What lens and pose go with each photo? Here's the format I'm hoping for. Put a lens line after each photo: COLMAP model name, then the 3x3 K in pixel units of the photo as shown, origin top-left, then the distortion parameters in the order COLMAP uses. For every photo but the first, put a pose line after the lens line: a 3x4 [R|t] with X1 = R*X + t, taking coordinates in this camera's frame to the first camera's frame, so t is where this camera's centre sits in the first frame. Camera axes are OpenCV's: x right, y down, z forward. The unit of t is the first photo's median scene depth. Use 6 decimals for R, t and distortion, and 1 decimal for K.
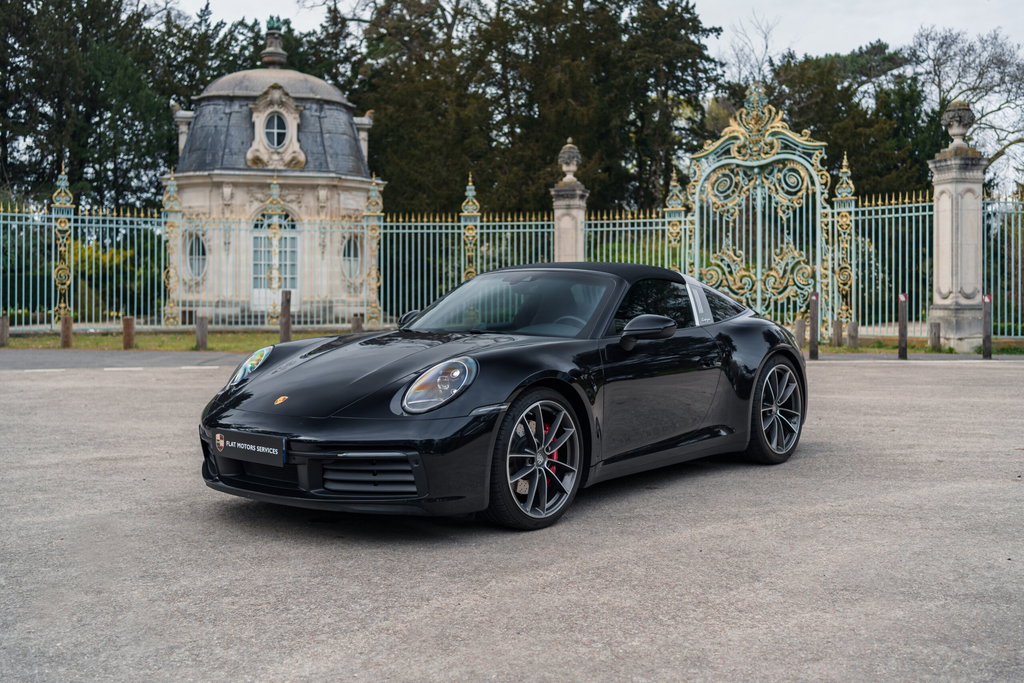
lens RADIAL K [[1062.1, 0, 516.9], [0, 1062.1, 300.3], [0, 0, 1]] dist [0.007842, -0.001223]
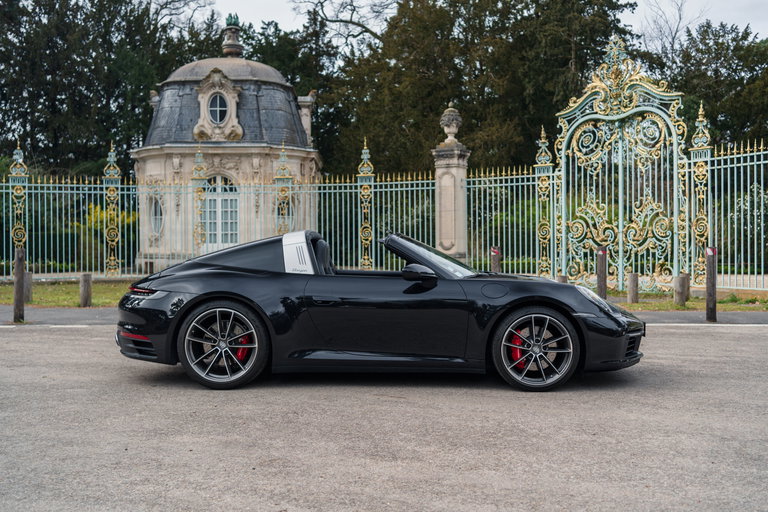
lens RADIAL K [[812.5, 0, 376.0], [0, 812.5, 253.8], [0, 0, 1]] dist [0.004969, 0.008954]
pose [[0.979441, -0.004010, -0.201690, 0.135591], [0.005193, 0.999972, 0.005334, -0.003280], [0.201663, -0.006271, 0.979435, 0.167048]]
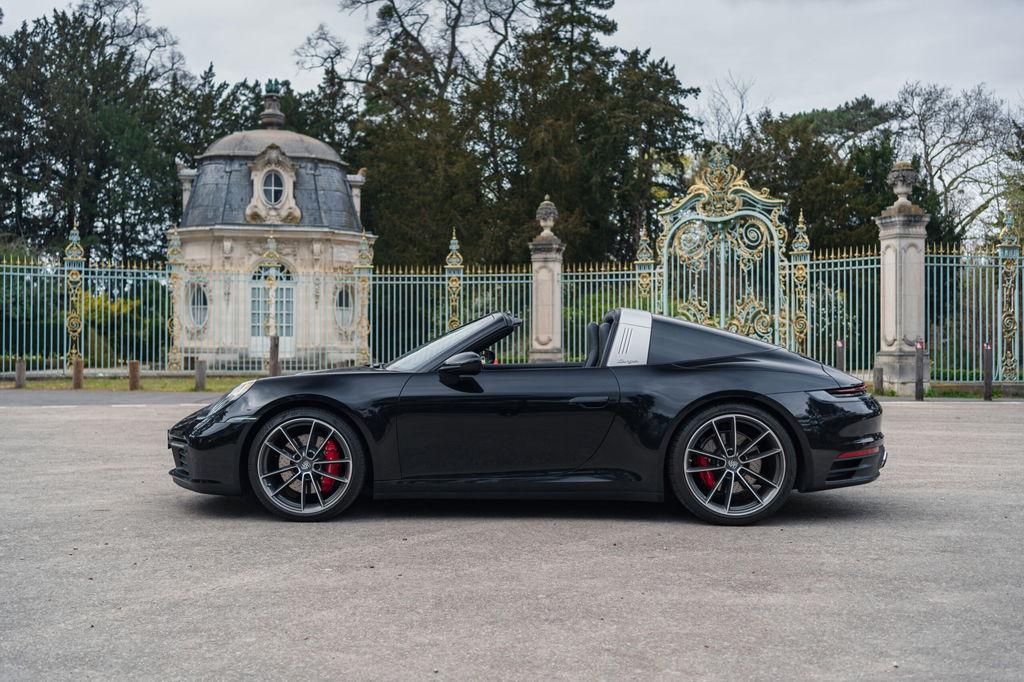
lens RADIAL K [[1048.0, 0, 498.2], [0, 1048.0, 342.9], [0, 0, 1]] dist [0.004046, 0.003833]
pose [[0.999840, 0.001443, -0.017854, 0.018937], [-0.001569, 0.999974, -0.007013, 0.002646], [0.017844, 0.007039, 0.999816, -0.048196]]
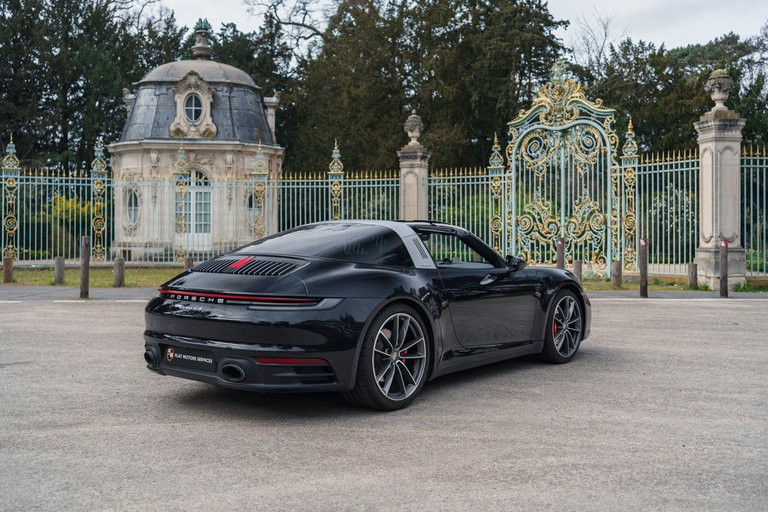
lens RADIAL K [[805.1, 0, 387.9], [0, 805.1, 234.6], [0, 0, 1]] dist [0.002269, 0.014898]
pose [[0.995275, 0.000379, -0.097100, 0.105435], [-0.001049, 0.999976, -0.006854, -0.002680], [0.097095, 0.006924, 0.995251, 0.074132]]
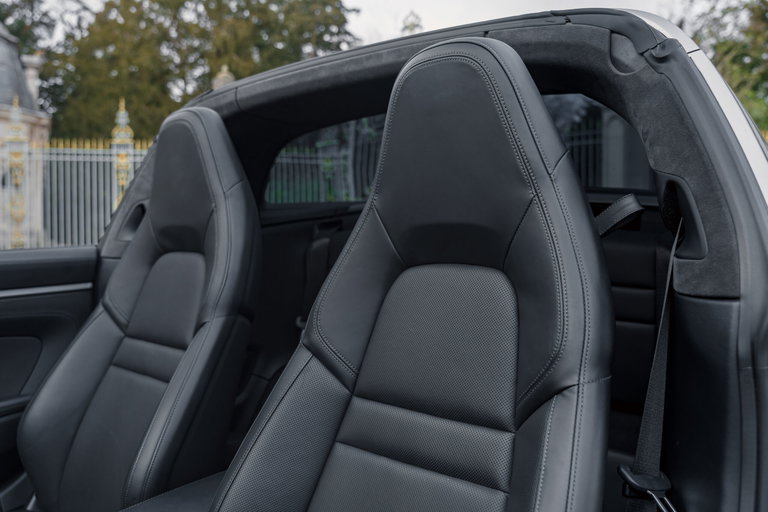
lens RADIAL K [[655.0, 0, 350.5], [0, 655.0, 256.3], [0, 0, 1]] dist [0.001236, 0.006514]
pose [[0.978888, -0.005078, 0.204335, 0.036975], [-0.002222, 0.999368, 0.035477, 0.002338], [-0.204386, -0.035182, 0.978258, 0.358127]]
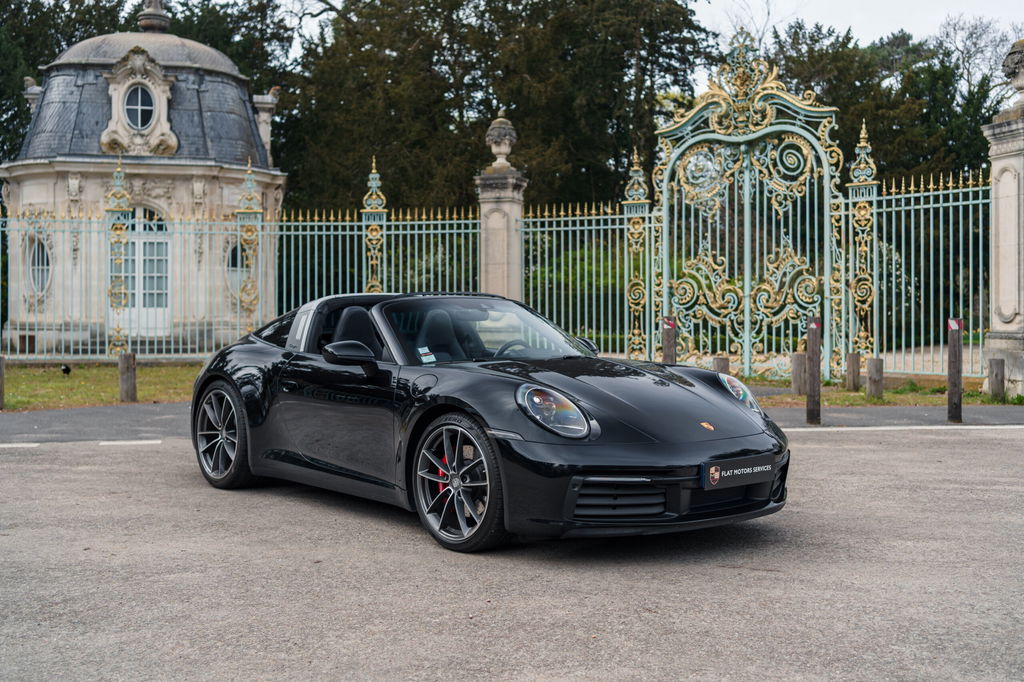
lens RADIAL K [[1099.4, 0, 512.2], [0, 1099.4, 310.9], [0, 0, 1]] dist [0.004007, 0.006909]
pose [[0.999939, -0.000968, -0.010990, 0.063504], [0.000915, 0.999988, -0.004821, -0.004724], [0.010994, 0.004810, 0.999928, 0.203691]]
